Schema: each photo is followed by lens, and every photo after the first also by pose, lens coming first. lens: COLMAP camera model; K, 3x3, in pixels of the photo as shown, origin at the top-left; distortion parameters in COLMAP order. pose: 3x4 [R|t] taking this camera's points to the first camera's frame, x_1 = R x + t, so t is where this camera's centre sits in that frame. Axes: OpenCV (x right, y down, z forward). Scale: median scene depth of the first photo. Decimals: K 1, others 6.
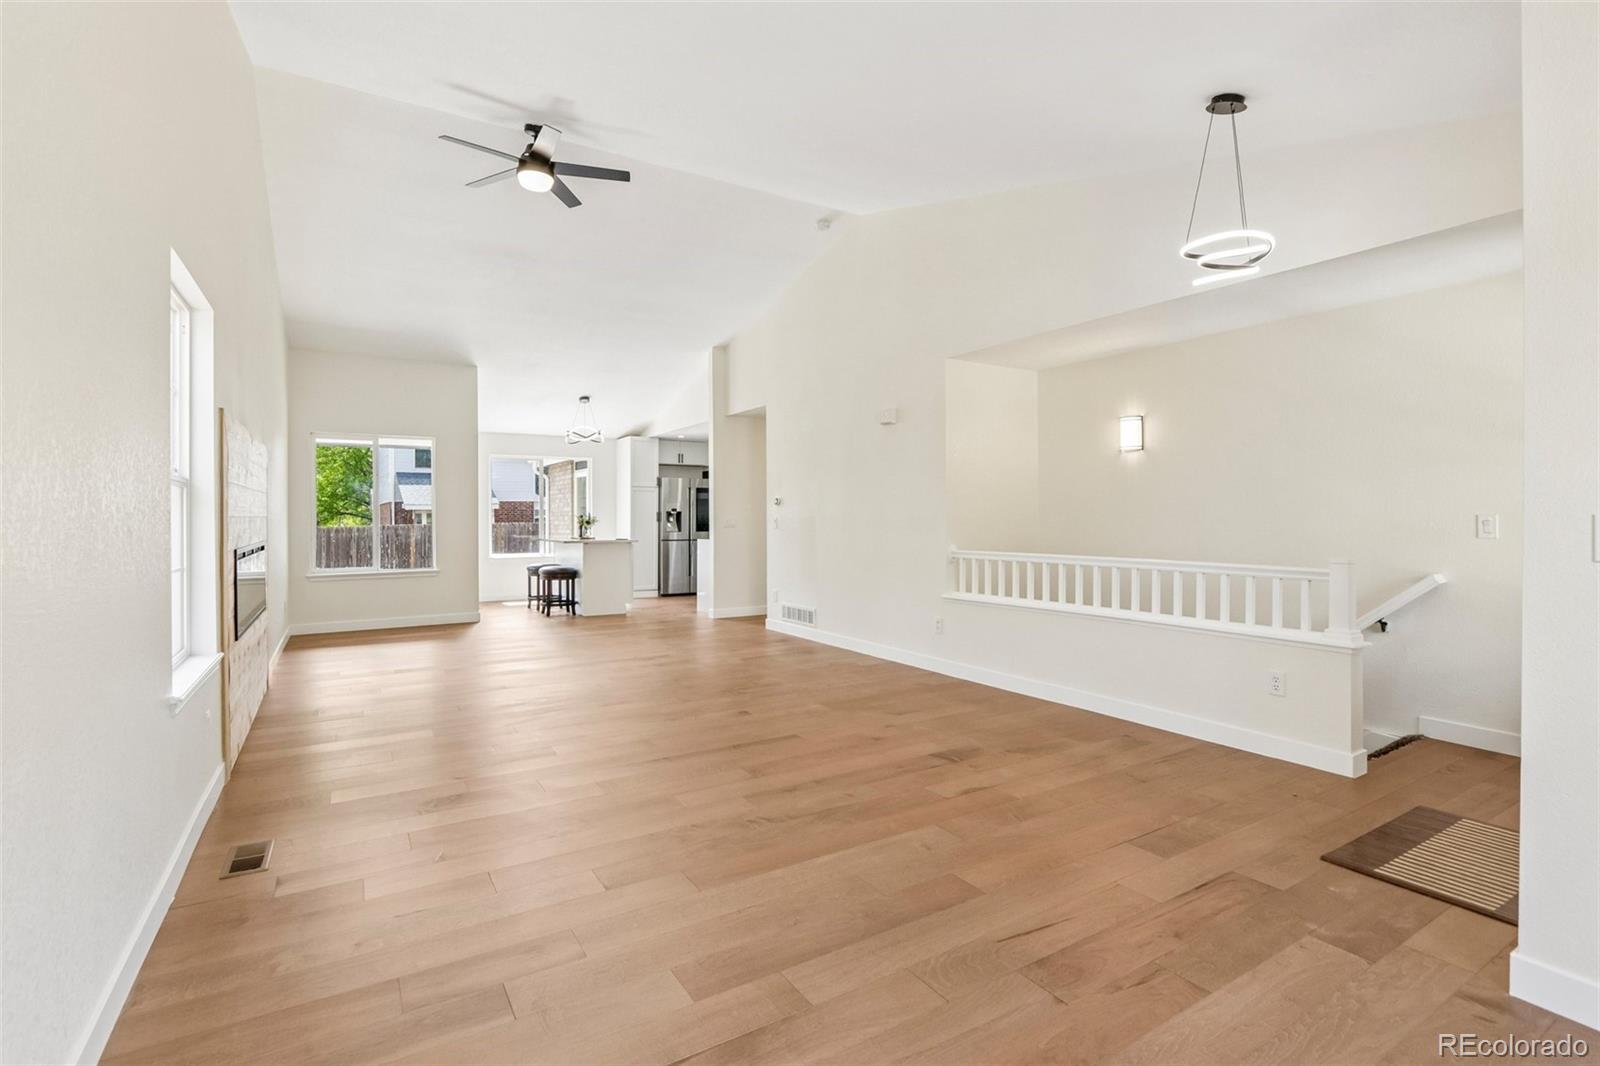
lens RADIAL K [[745.9, 0, 787.5], [0, 745.9, 520.7], [0, 0, 1]] dist [-0.015785, 0.002154]
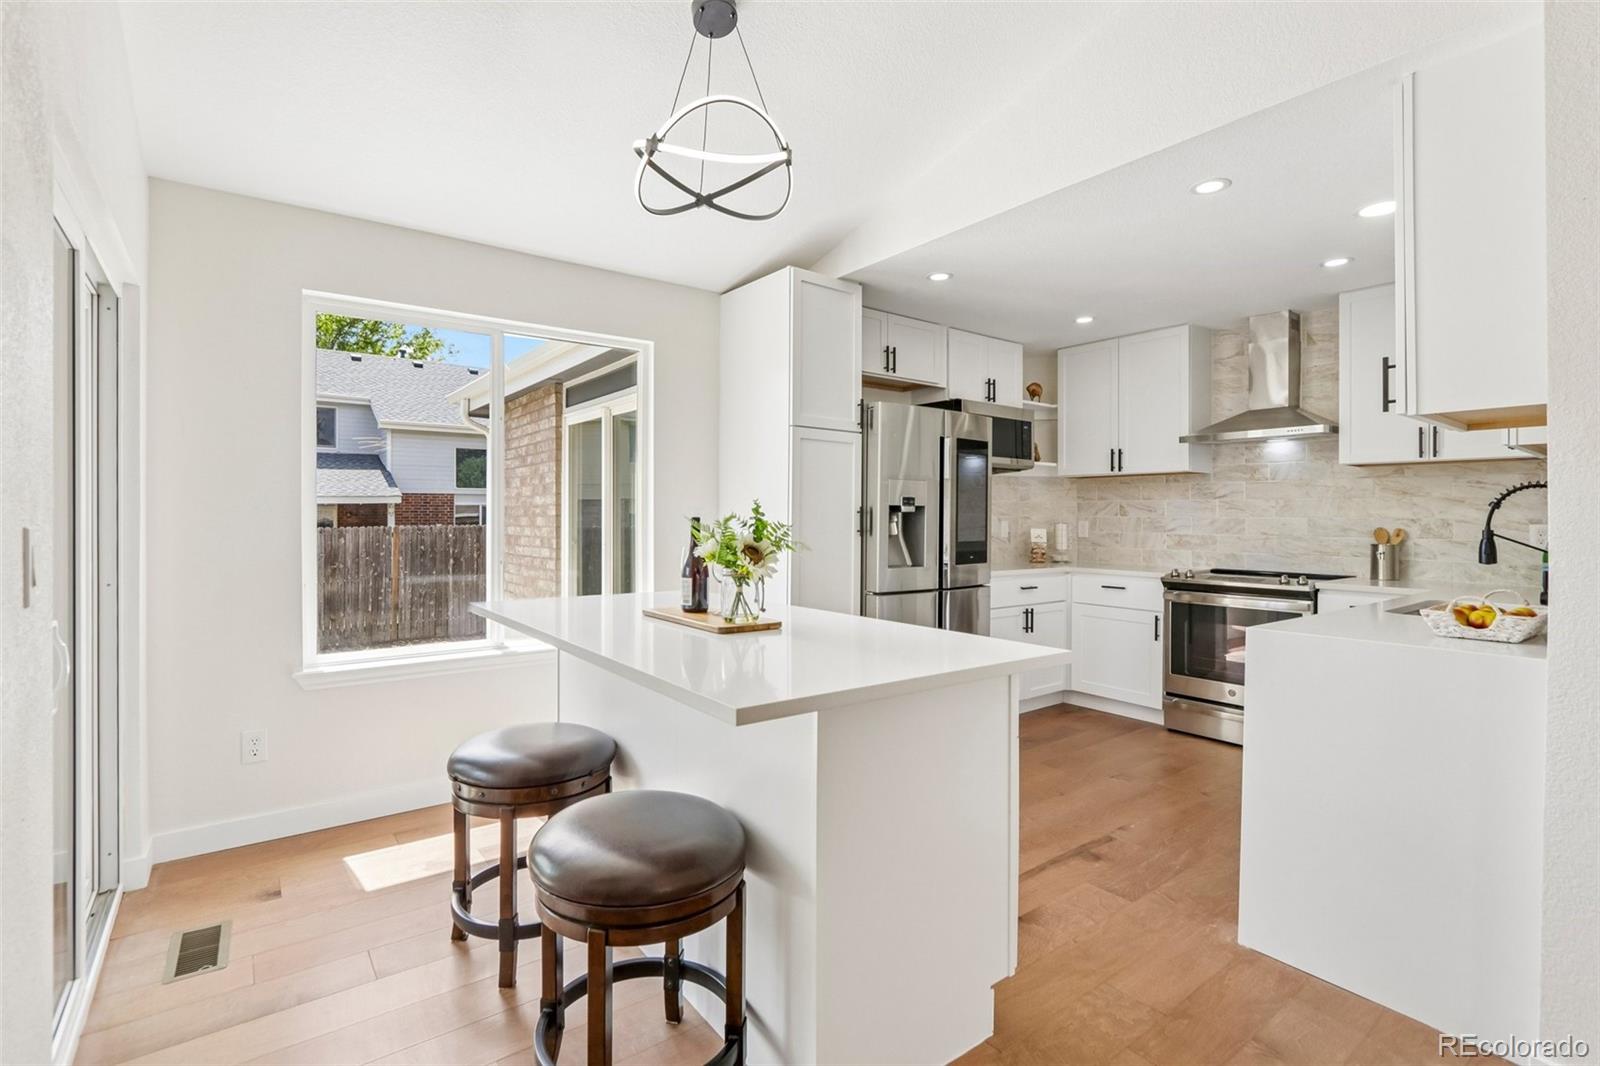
lens RADIAL K [[745.9, 0, 781.1], [0, 745.9, 516.2], [0, 0, 1]] dist [-0.015785, 0.002154]
pose [[0.995869, 0.007205, 0.090516, -0.238412], [-0.006630, 0.999956, -0.006658, -0.005248], [-0.090560, 0.006030, 0.995873, 0.674521]]
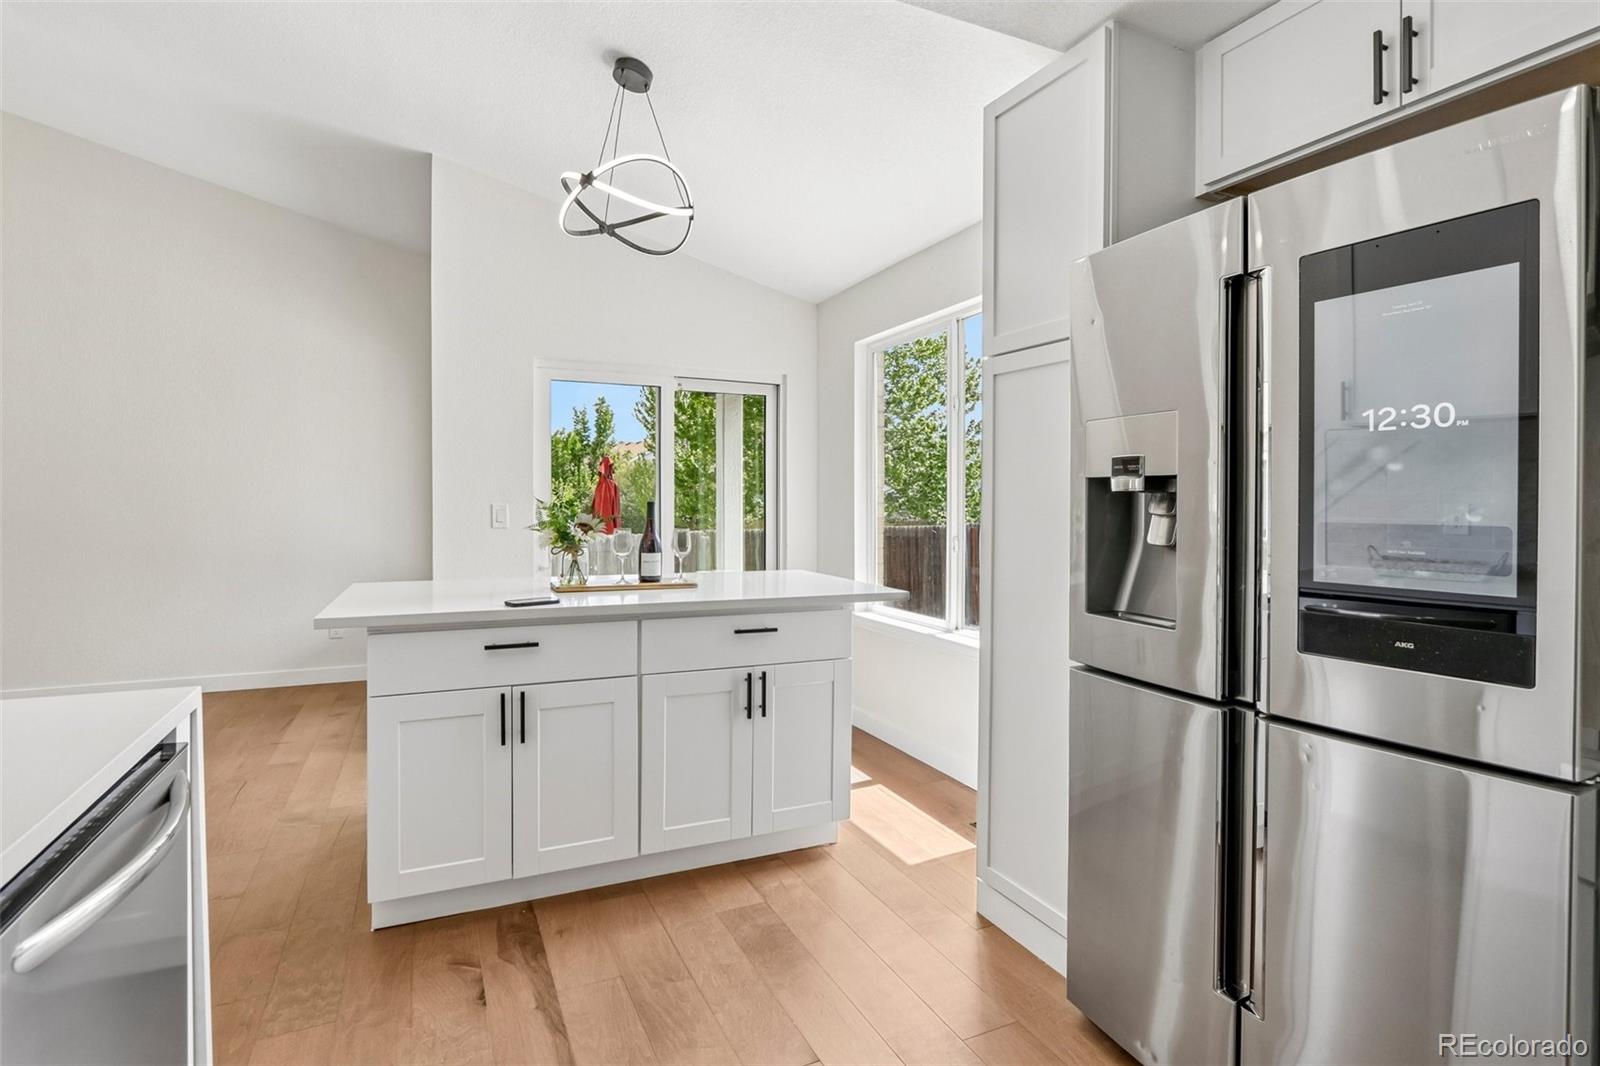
lens RADIAL K [[745.9, 0, 756.7], [0, 745.9, 509.8], [0, 0, 1]] dist [-0.015785, 0.002154]
pose [[-0.113354, 0.016592, -0.993416, -0.004056], [-0.008253, 0.999810, 0.017640, -0.008150], [0.993520, 0.010198, -0.113196, 0.945678]]
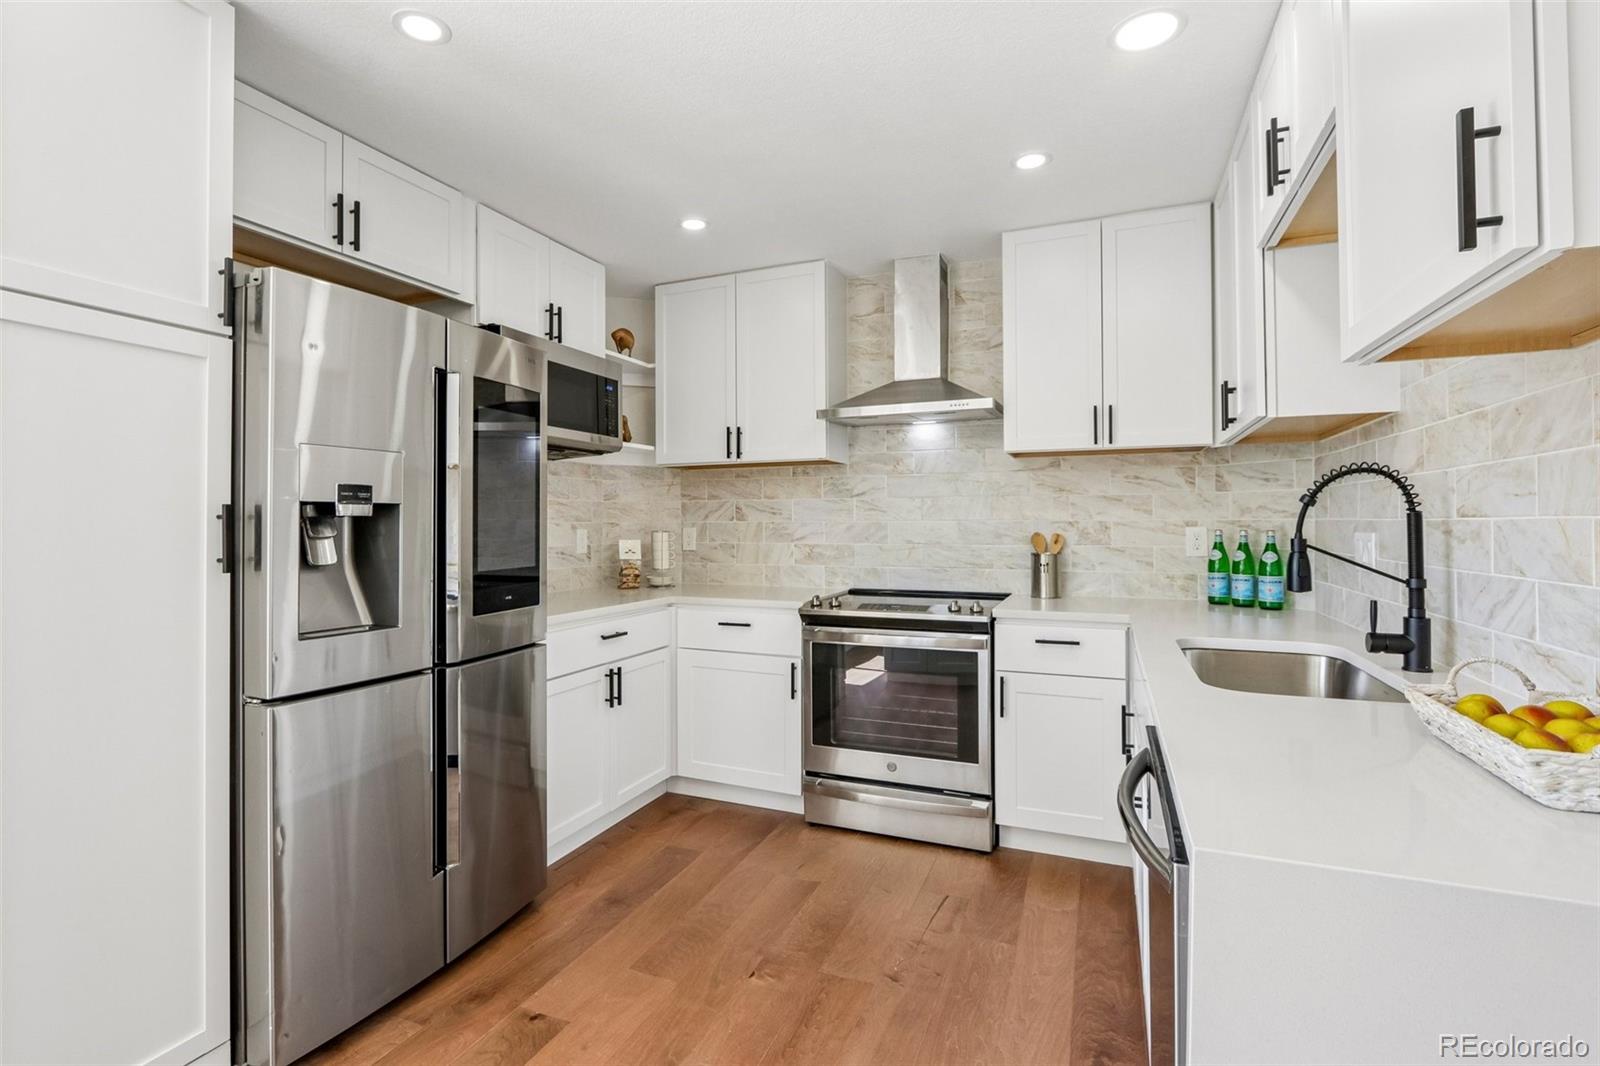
lens RADIAL K [[745.9, 0, 788.8], [0, 745.9, 515.9], [0, 0, 1]] dist [-0.015785, 0.002154]
pose [[0.811800, 0.003105, 0.583927, -0.169119], [0.006190, 0.999884, -0.013922, -0.007060], [-0.583903, 0.014917, 0.811687, 0.820020]]
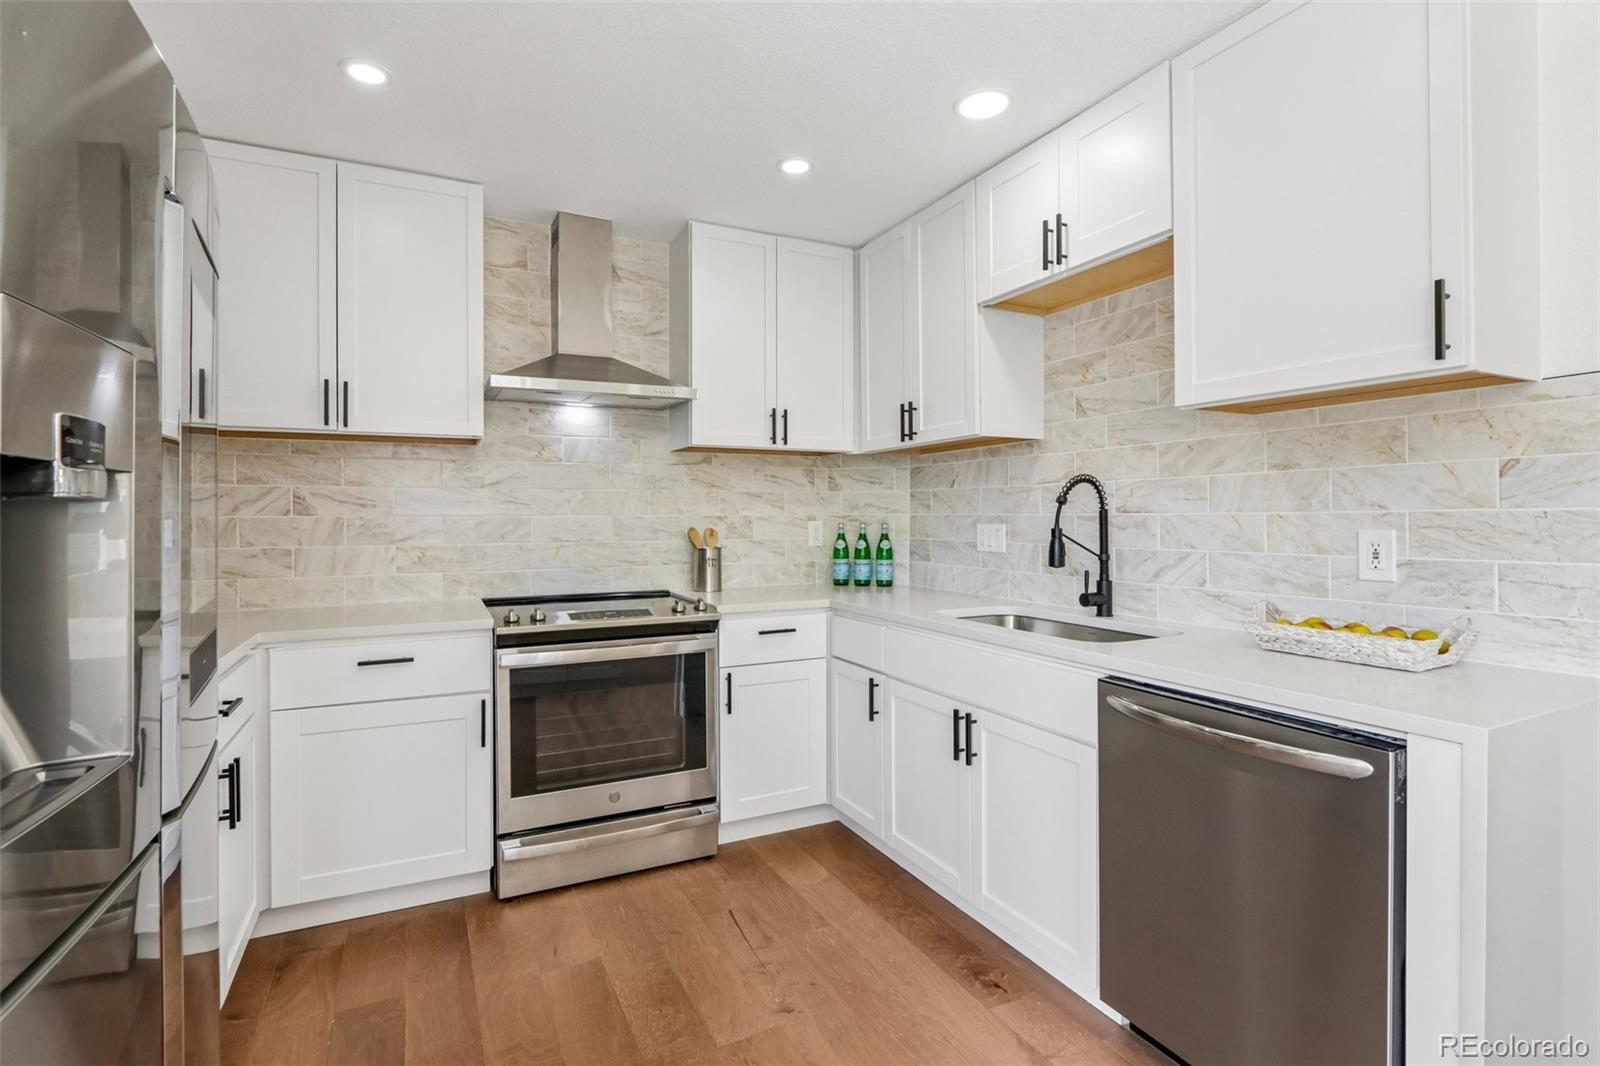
lens RADIAL K [[745.9, 0, 783.3], [0, 745.9, 515.2], [0, 0, 1]] dist [-0.015785, 0.002154]
pose [[0.091369, 0.001557, 0.995816, -0.207998], [0.009576, 0.999951, -0.002443, -0.007713], [-0.995771, 0.009759, 0.091349, 0.935072]]
